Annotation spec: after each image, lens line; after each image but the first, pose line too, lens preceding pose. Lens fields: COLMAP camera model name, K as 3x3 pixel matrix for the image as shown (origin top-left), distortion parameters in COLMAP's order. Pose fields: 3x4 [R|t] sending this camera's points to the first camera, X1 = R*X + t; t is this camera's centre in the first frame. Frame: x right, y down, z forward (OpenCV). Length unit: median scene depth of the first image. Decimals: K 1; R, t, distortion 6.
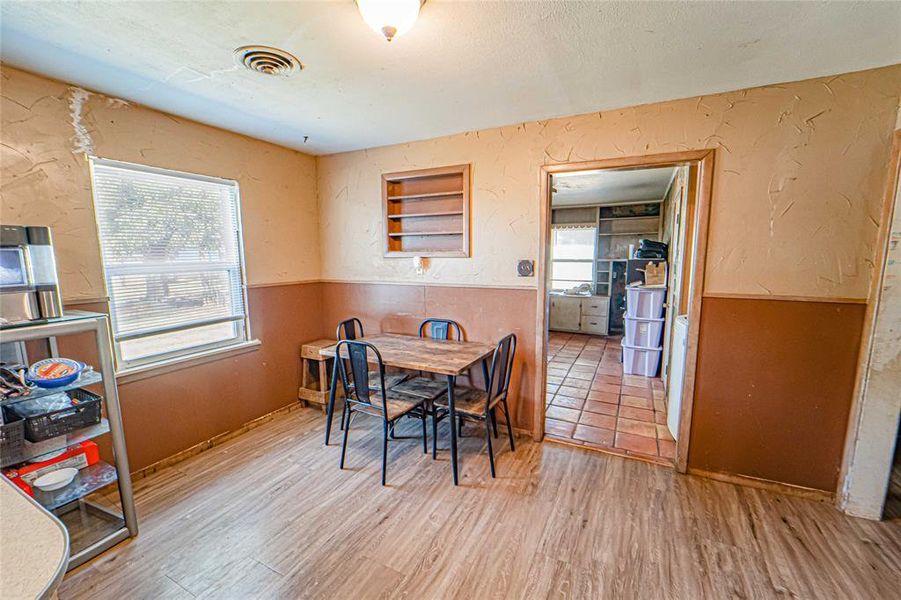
lens RADIAL K [[366.8, 0, 450.5], [0, 366.8, 300.0], [0, 0, 1]] dist [-0.001686, -0.000119]
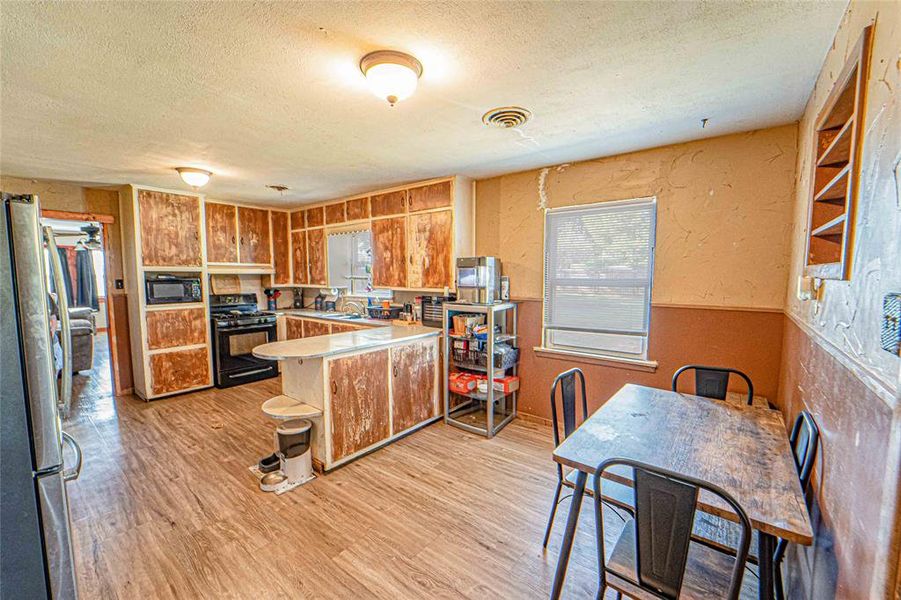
lens RADIAL K [[366.8, 0, 450.5], [0, 366.8, 300.0], [0, 0, 1]] dist [-0.001686, -0.000119]
pose [[-0.188728, 0.079706, -0.978789, 0.871171], [-0.118249, 0.987604, 0.103225, -0.152304], [0.974884, 0.135222, -0.176964, 1.196091]]
